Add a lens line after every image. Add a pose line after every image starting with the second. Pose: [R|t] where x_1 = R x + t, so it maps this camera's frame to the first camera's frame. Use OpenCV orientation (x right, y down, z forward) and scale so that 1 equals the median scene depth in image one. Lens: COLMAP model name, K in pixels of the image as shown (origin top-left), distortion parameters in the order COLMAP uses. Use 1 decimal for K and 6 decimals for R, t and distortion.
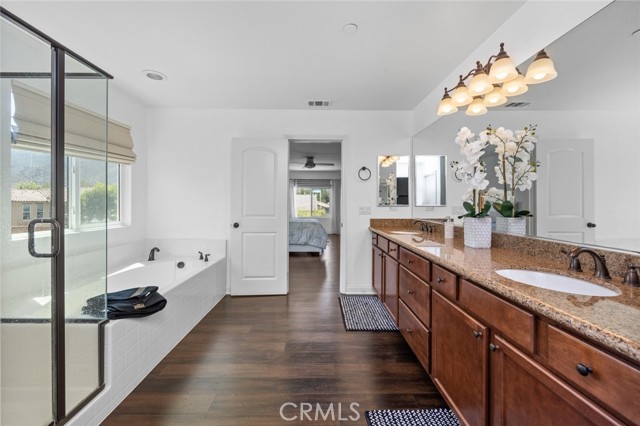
lens RADIAL K [[511.4, 0, 320.1], [0, 511.4, 211.1], [0, 0, 1]] dist [0.001694, 0.000307]
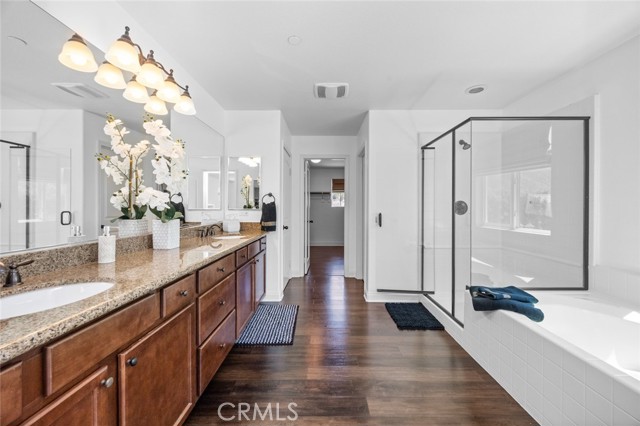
lens RADIAL K [[511.4, 0, 319.8], [0, 511.4, 212.2], [0, 0, 1]] dist [0.001694, 0.000307]
pose [[-0.999951, -0.007915, 0.005920, -0.001608], [-0.007830, 0.999868, 0.014211, -0.019084], [-0.006032, 0.014164, -0.999881, 1.978749]]
